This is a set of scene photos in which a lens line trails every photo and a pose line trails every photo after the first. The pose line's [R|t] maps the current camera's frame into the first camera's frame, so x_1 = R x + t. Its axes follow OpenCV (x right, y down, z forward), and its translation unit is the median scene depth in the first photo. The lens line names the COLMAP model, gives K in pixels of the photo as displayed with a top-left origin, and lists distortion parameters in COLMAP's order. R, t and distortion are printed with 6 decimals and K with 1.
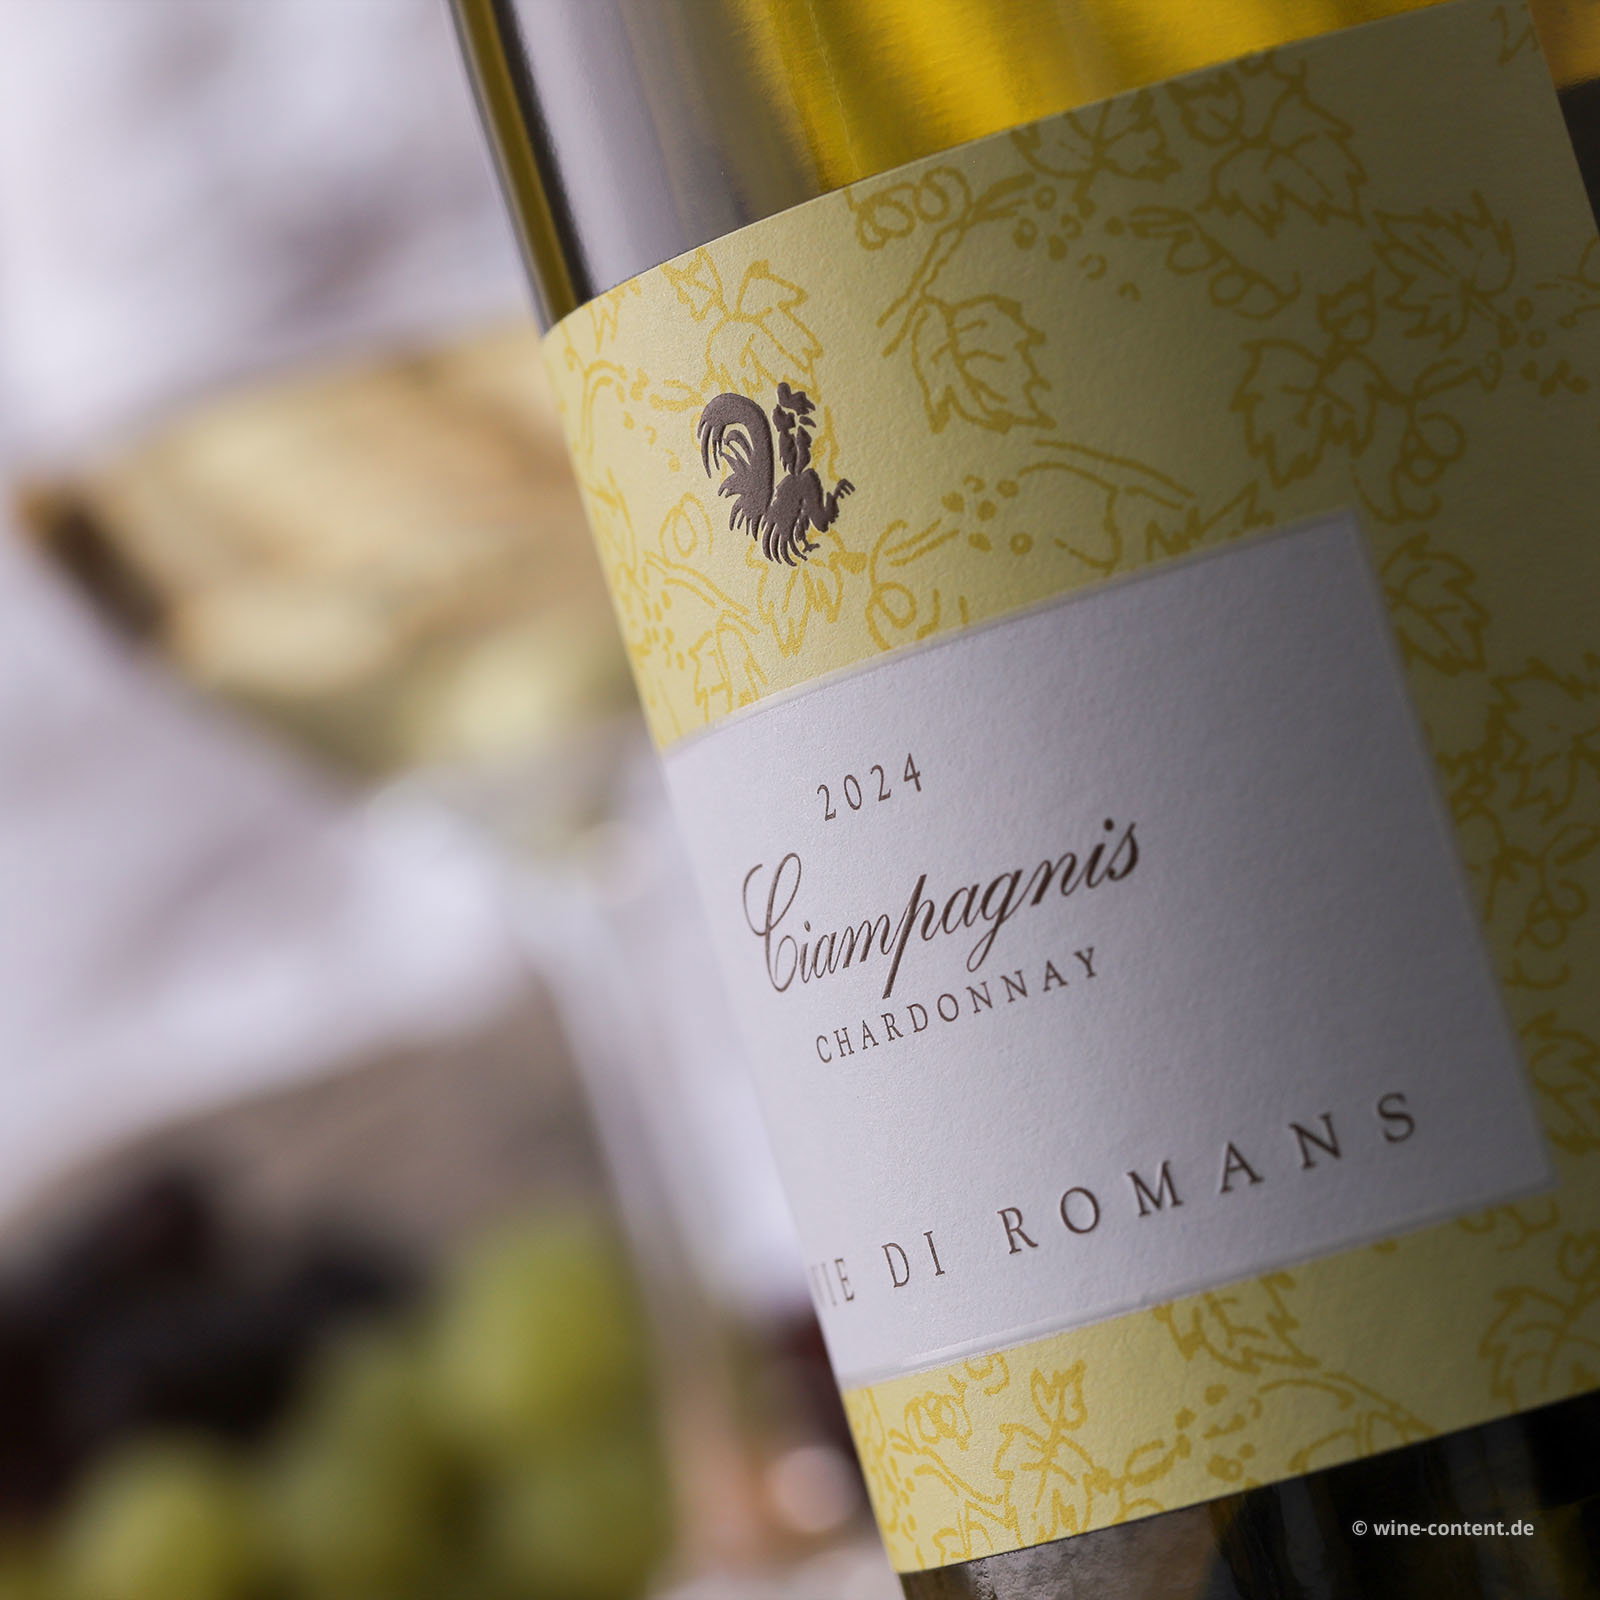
lens RADIAL K [[8290.6, 0, 800.0], [0, 8290.6, 800.0], [0, 0, 1]] dist [-0.013167, -6.563684]
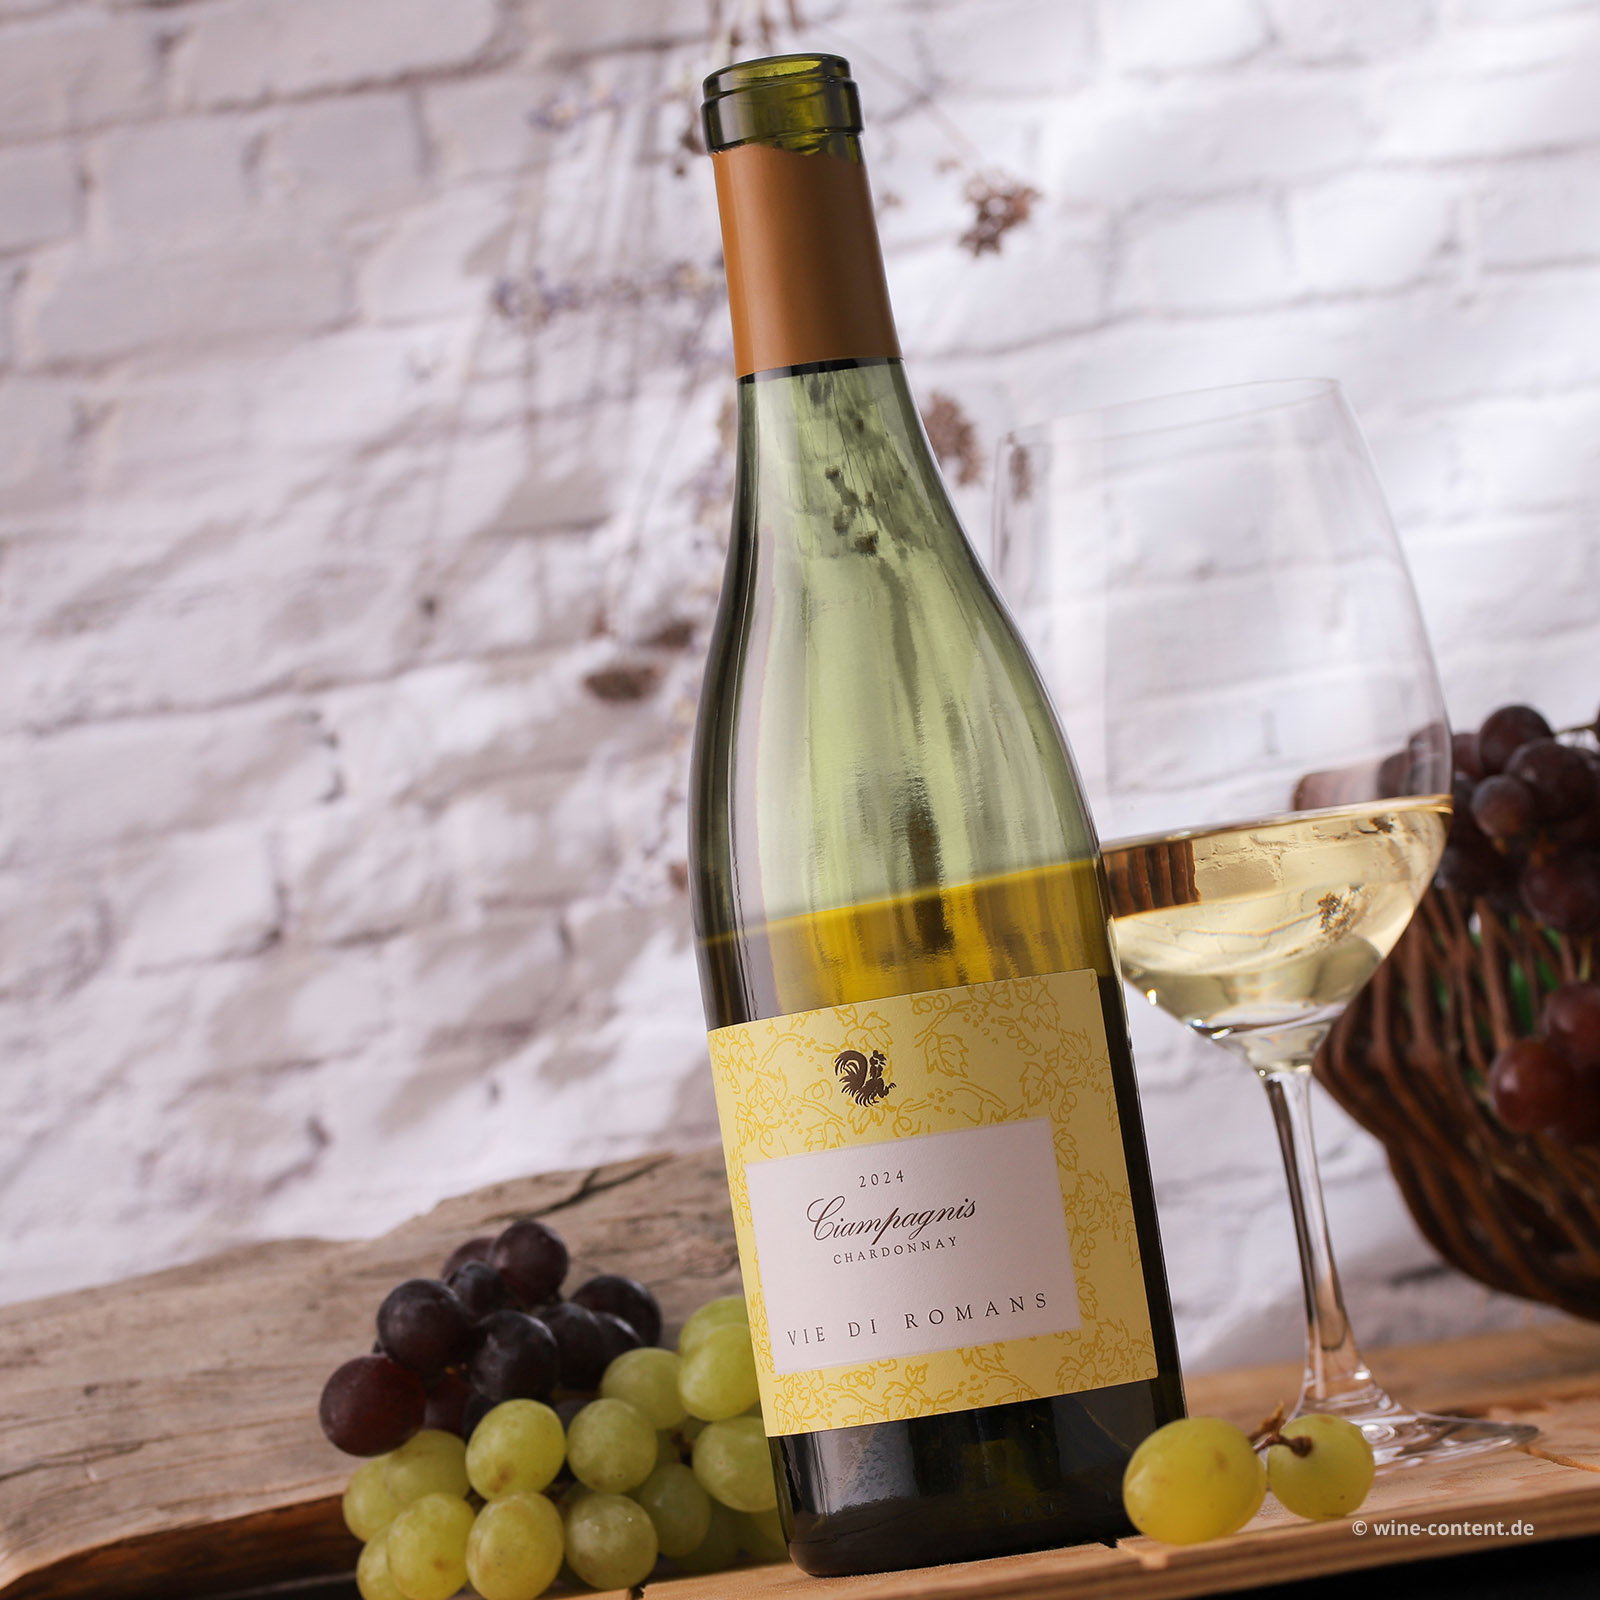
lens RADIAL K [[8290.6, 0, 800.0], [0, 8290.6, 800.0], [0, 0, 1]] dist [-0.013167, -6.563684]
pose [[0.854172, 0.180248, 0.487750, -1.633363], [-0.122585, 0.981363, -0.147986, 0.338163], [-0.505334, 0.066614, 0.860349, -1.781389]]
